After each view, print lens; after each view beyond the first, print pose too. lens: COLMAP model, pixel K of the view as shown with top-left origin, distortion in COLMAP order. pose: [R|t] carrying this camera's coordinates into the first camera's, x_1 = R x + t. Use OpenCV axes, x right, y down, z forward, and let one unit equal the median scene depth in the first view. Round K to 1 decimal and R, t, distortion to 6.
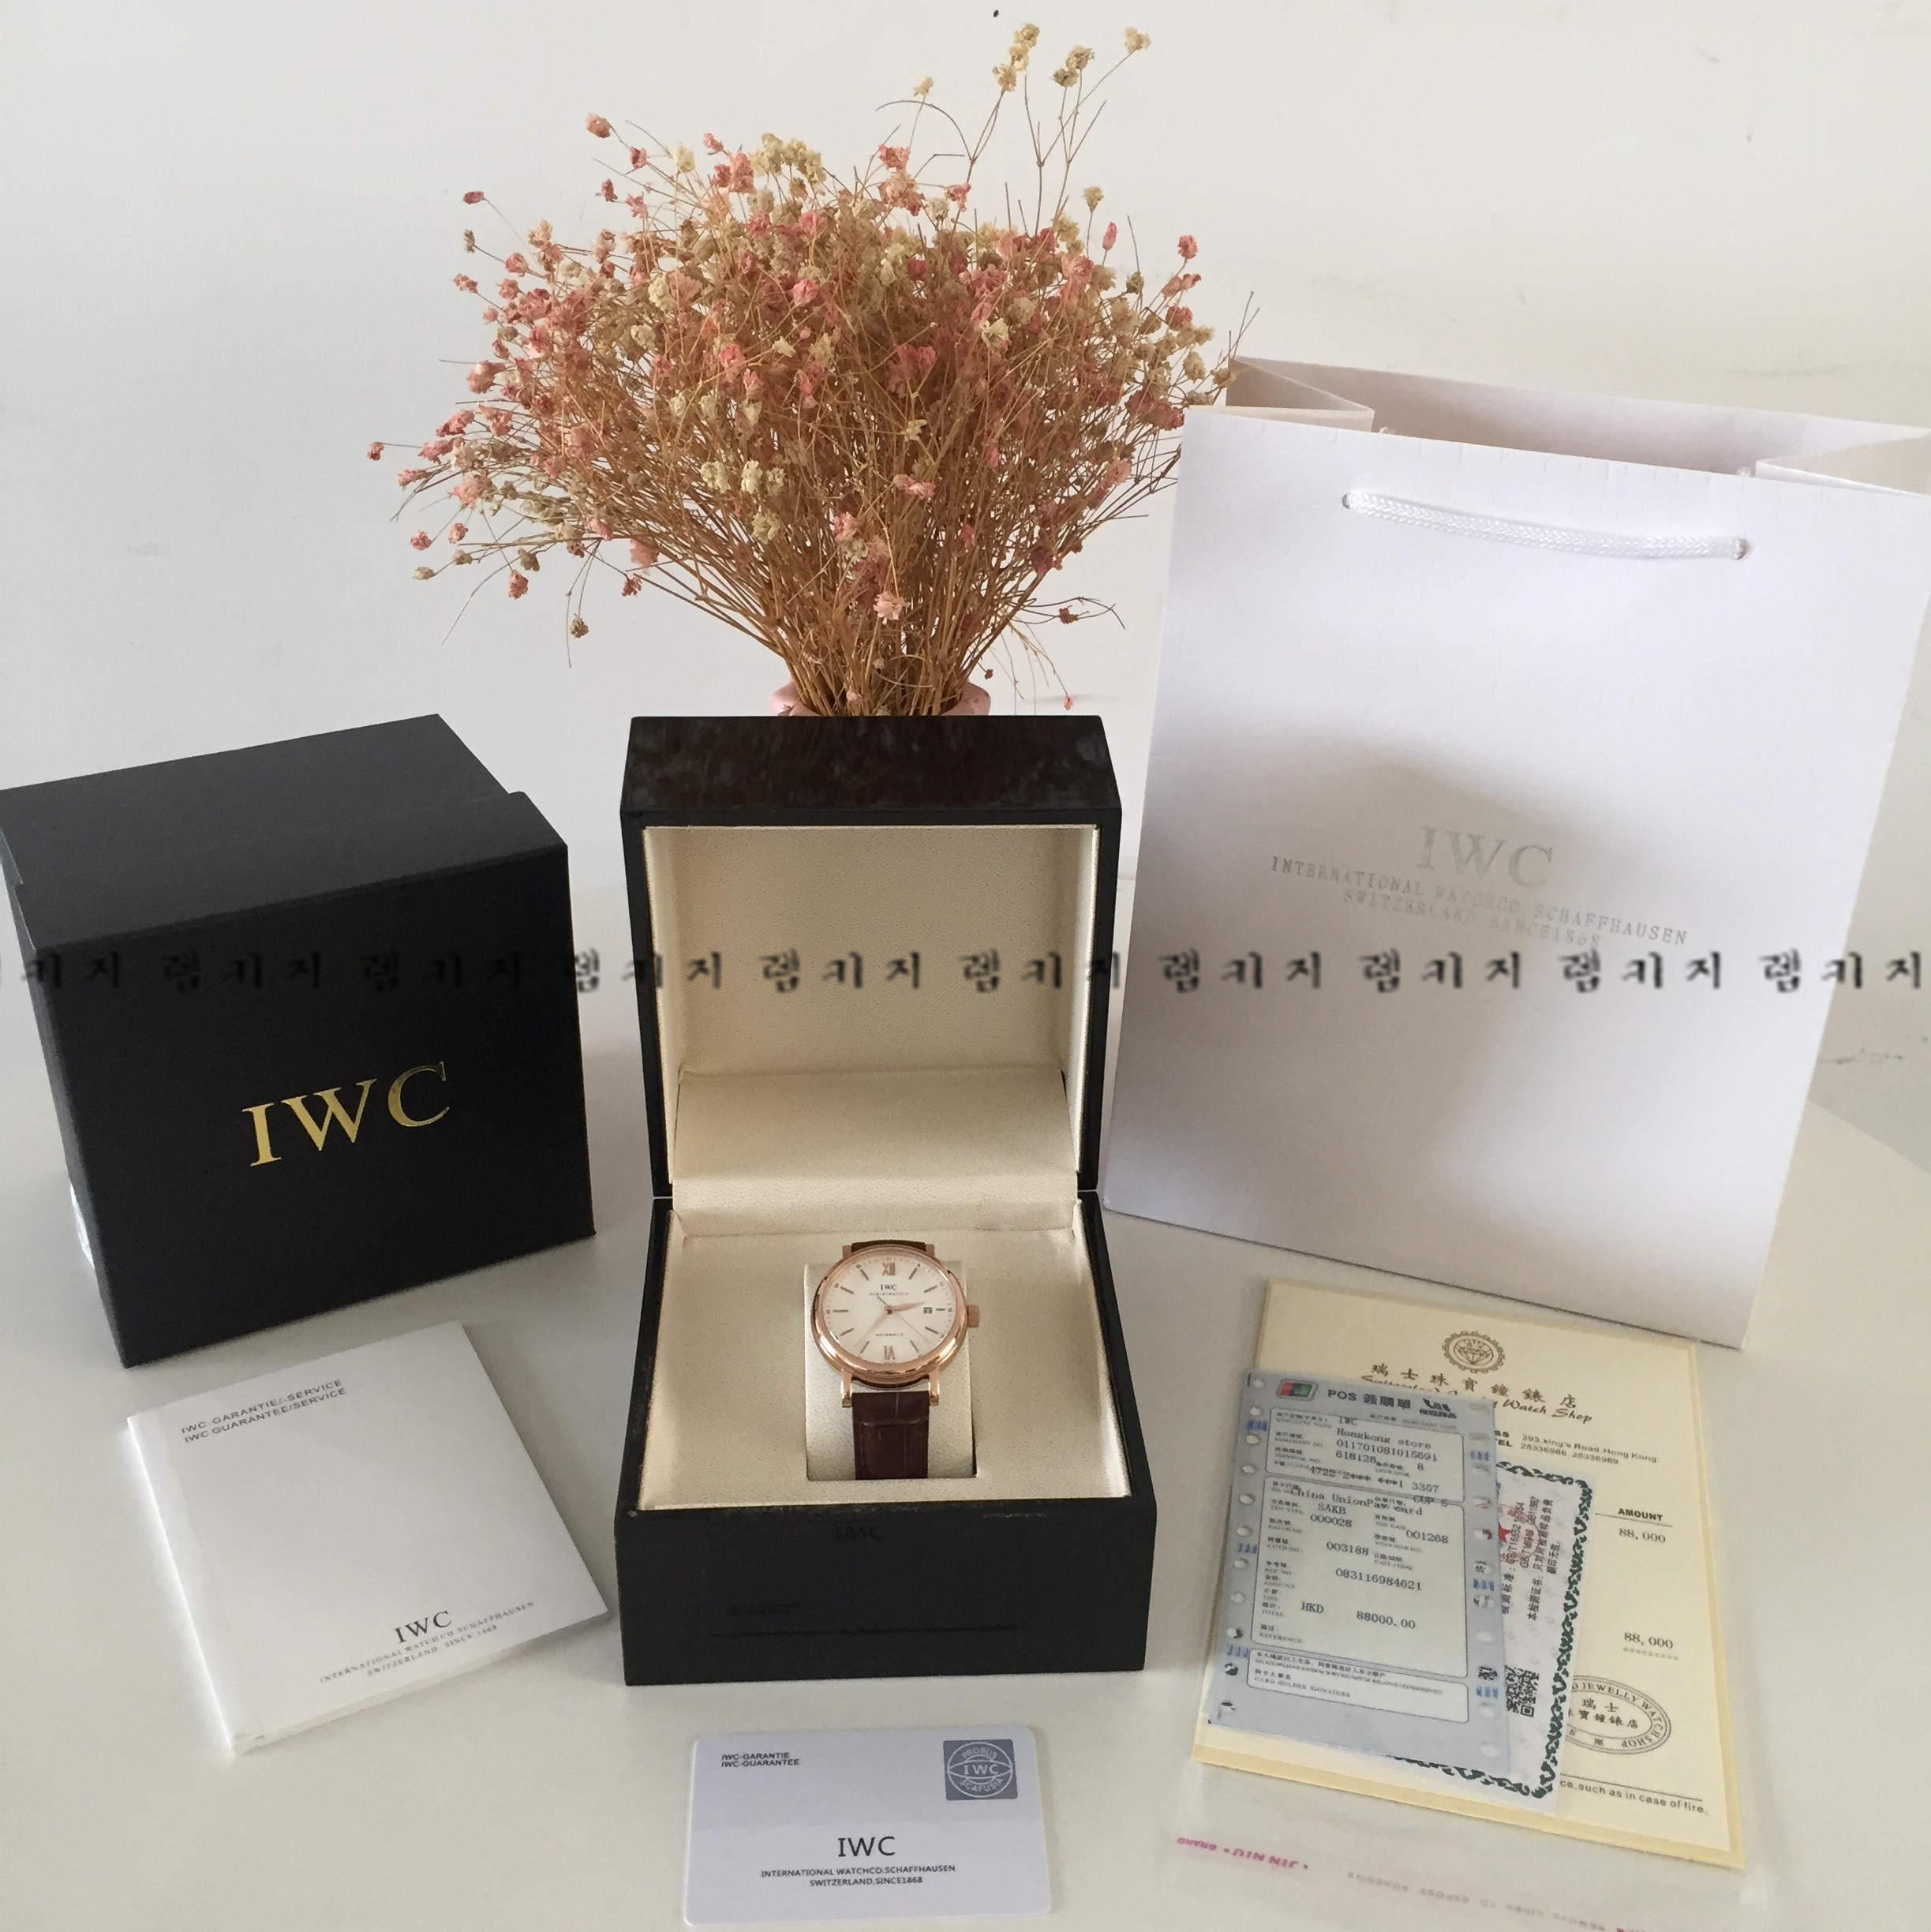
lens RADIAL K [[2261.1, 0, 979.2], [0, 2261.1, 952.2], [0, 0, 1]] dist [0.032869, 0.000000]
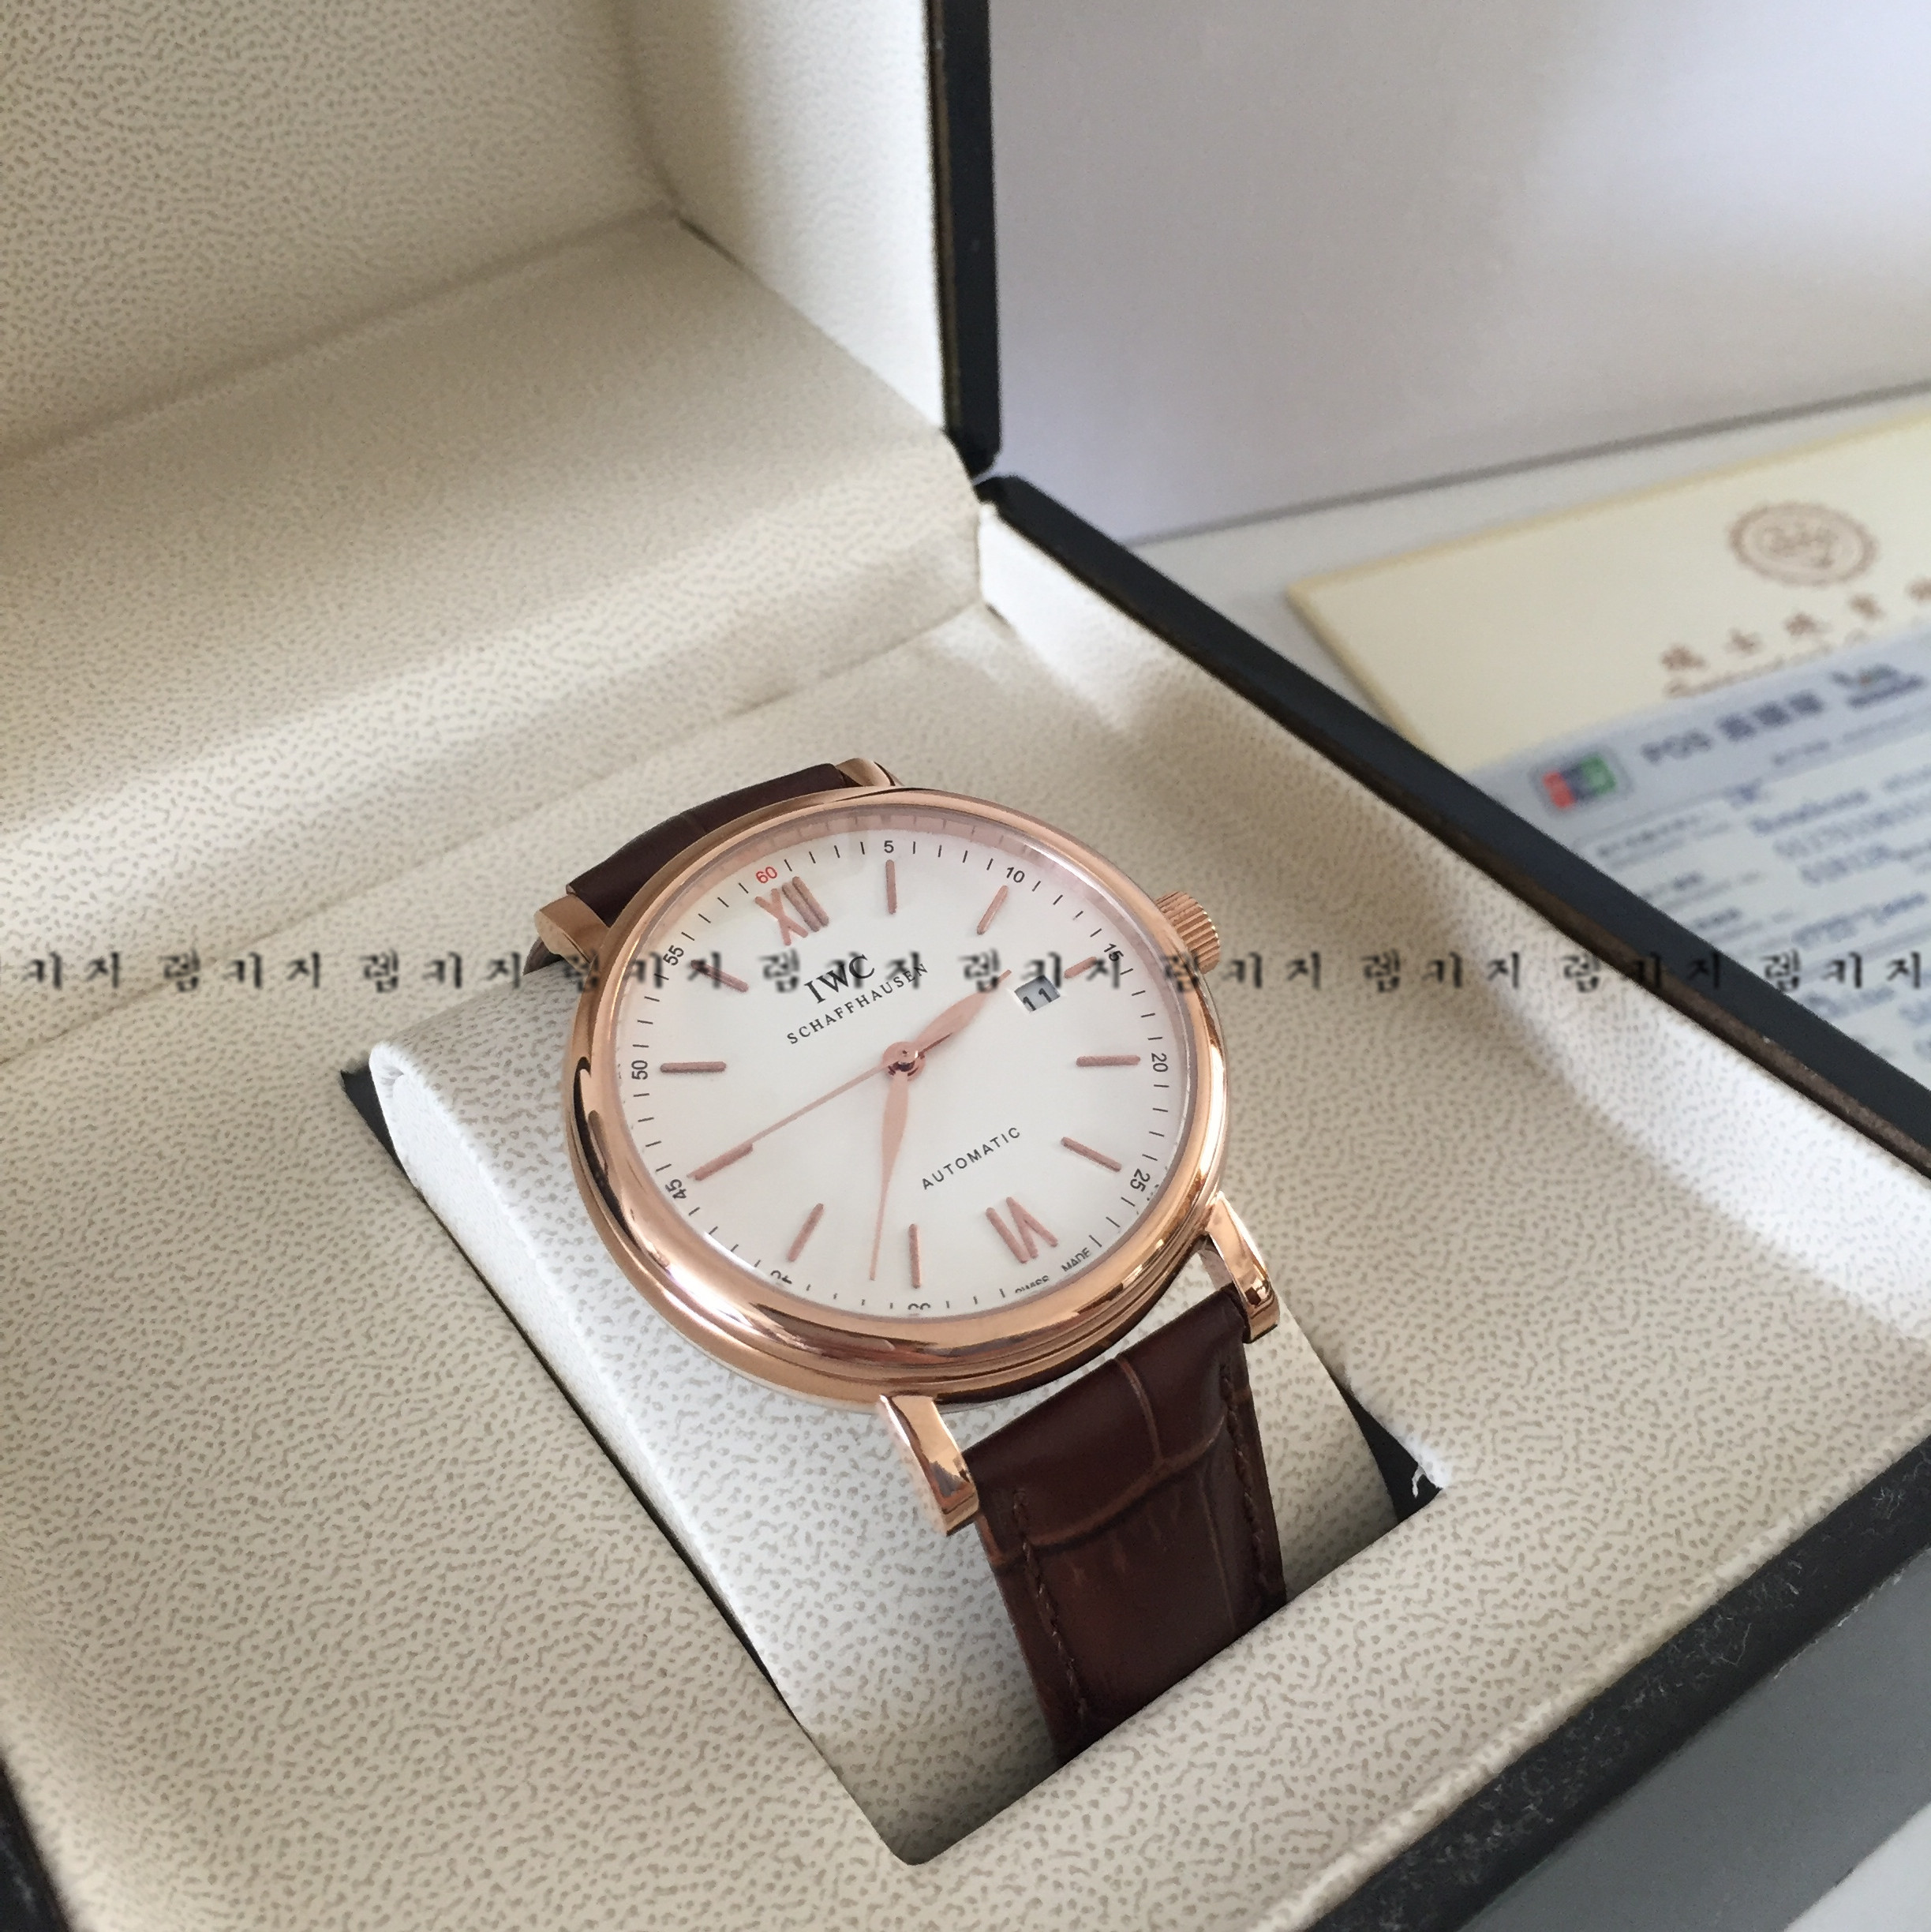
lens RADIAL K [[2261.1, 0, 965.7], [0, 2261.1, 972.3], [0, 0, 1]] dist [0.032869, 0.000000]
pose [[0.845832, -0.425339, 0.321955, -0.094501], [0.342506, 0.895716, 0.283520, 0.077378], [-0.408972, -0.129538, 0.903306, 0.708789]]
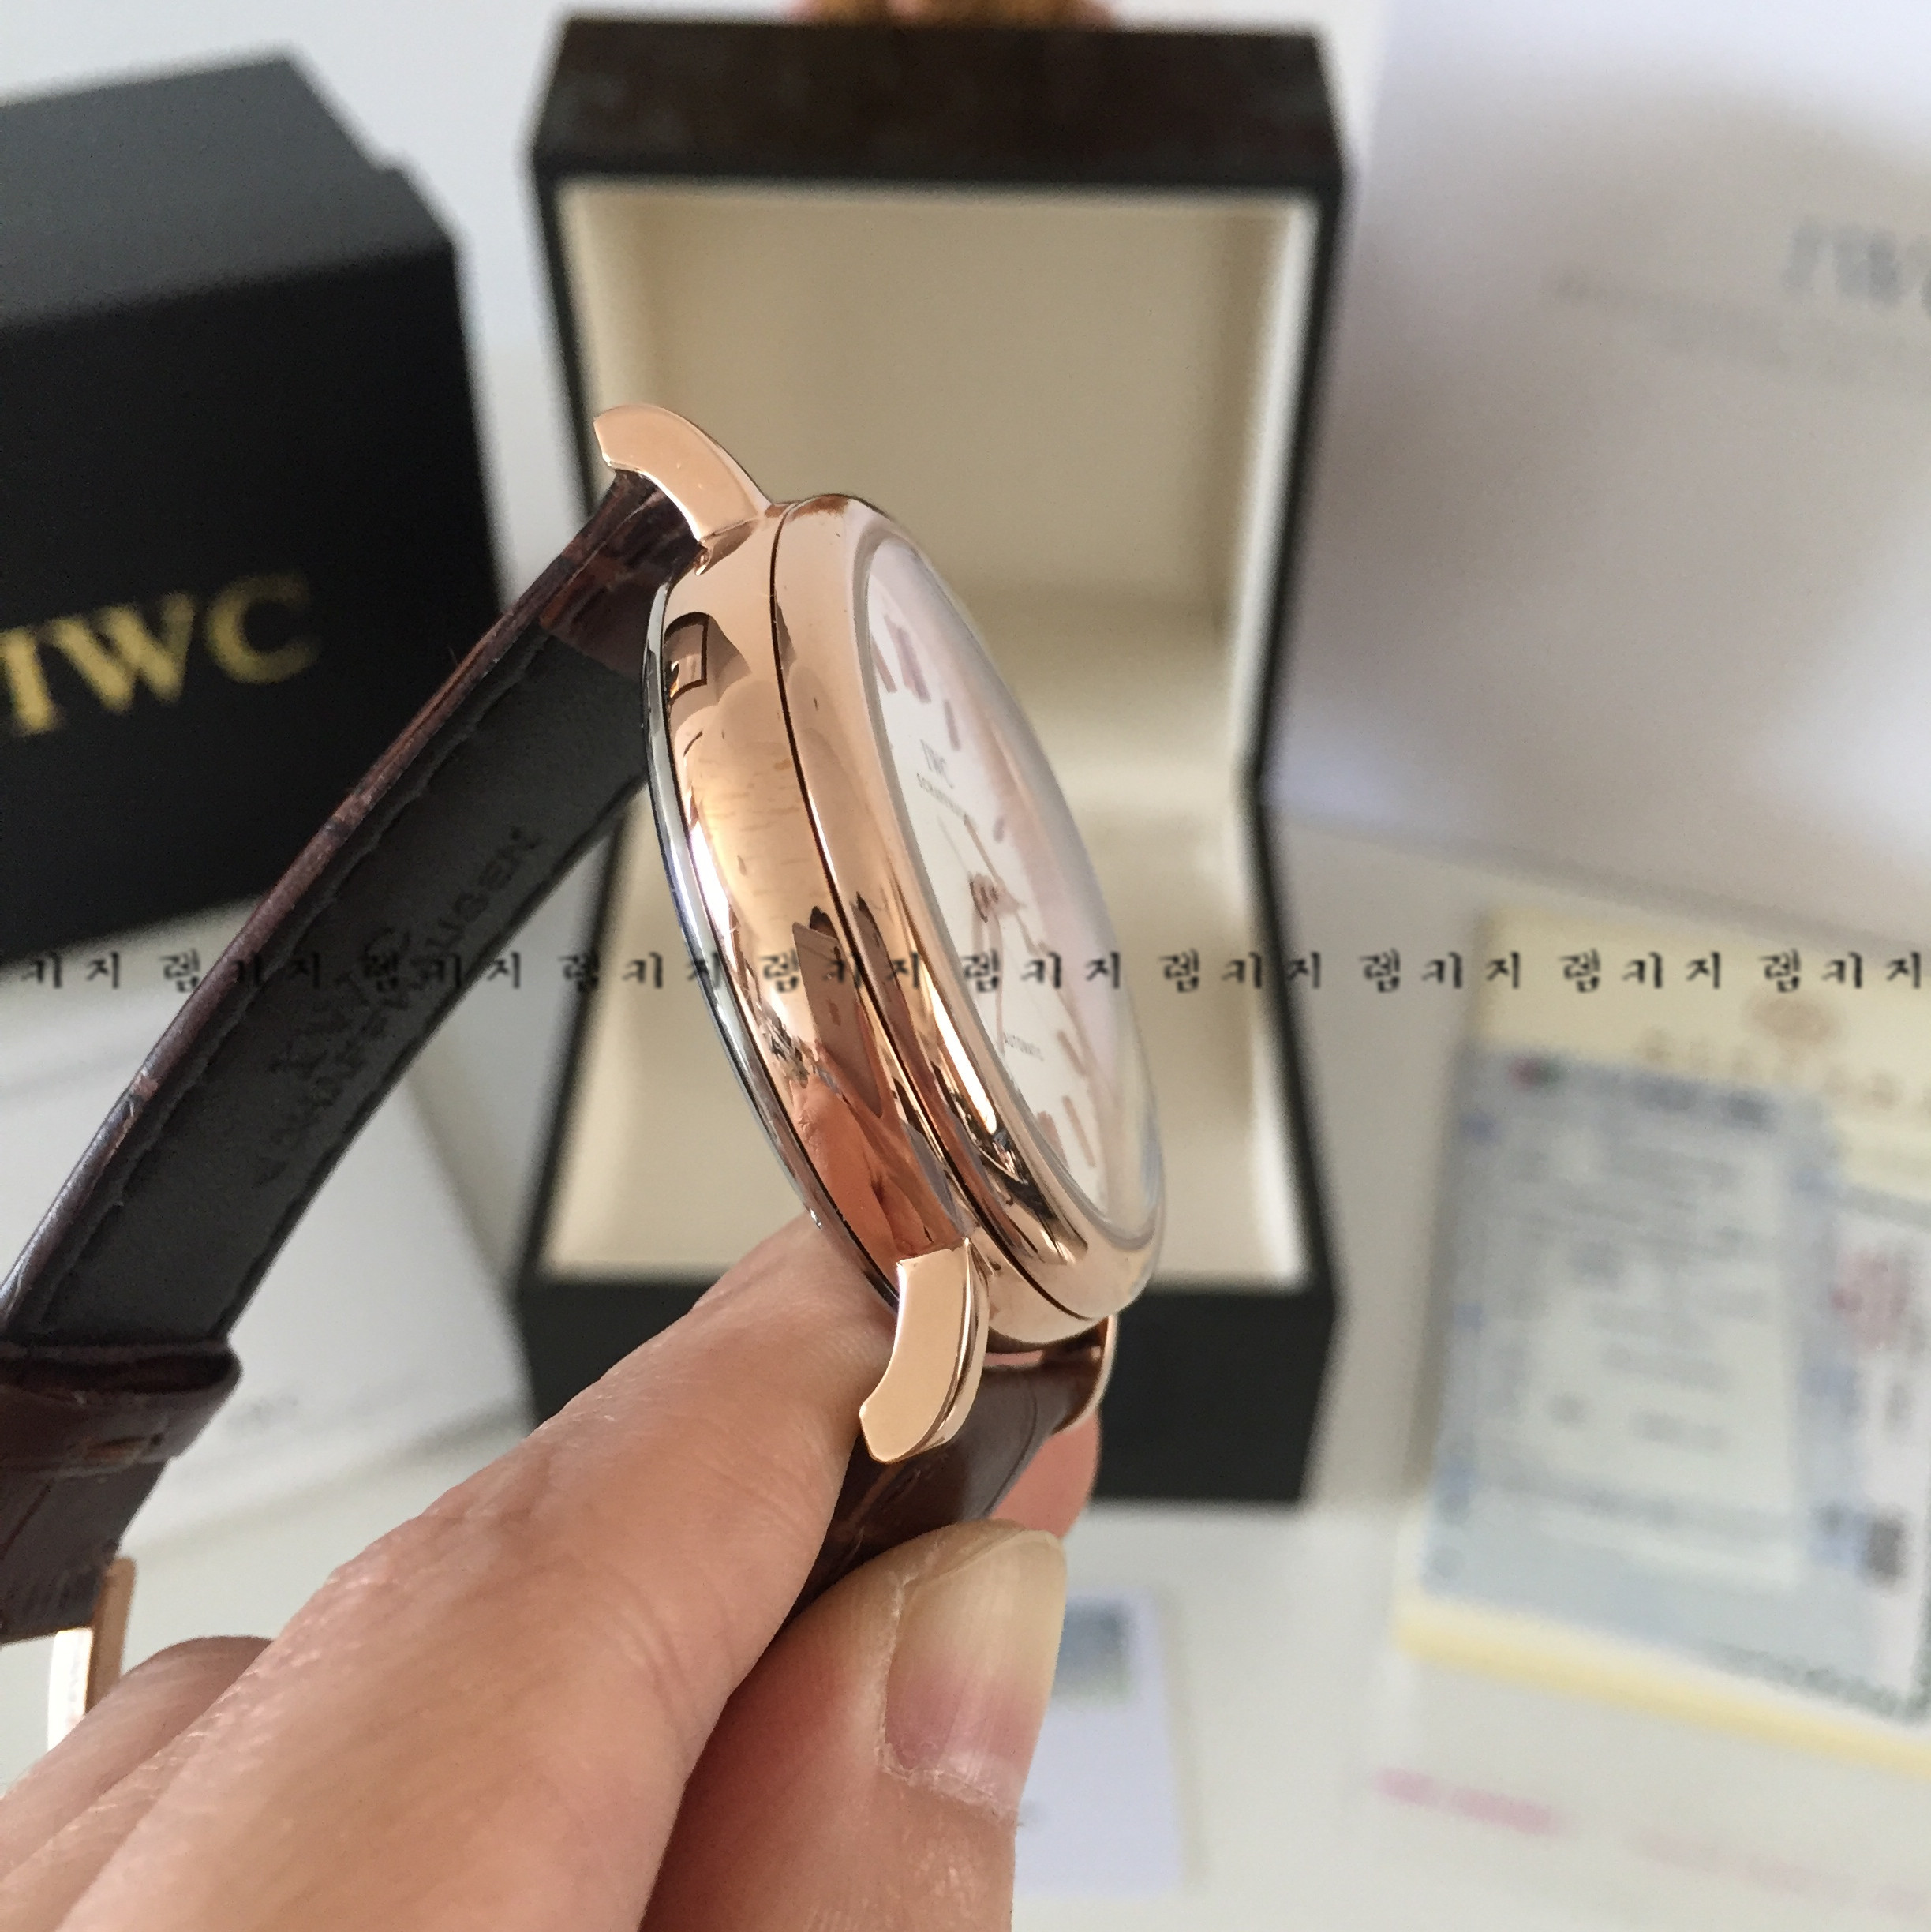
lens RADIAL K [[2261.1, 0, 981.7], [0, 2261.1, 975.3], [0, 0, 1]] dist [0.032869, 0.000000]
pose [[0.999112, 0.020995, -0.036517, -0.005995], [-0.012722, 0.976848, 0.213558, 0.017888], [0.040155, -0.212904, 0.976248, 0.332620]]
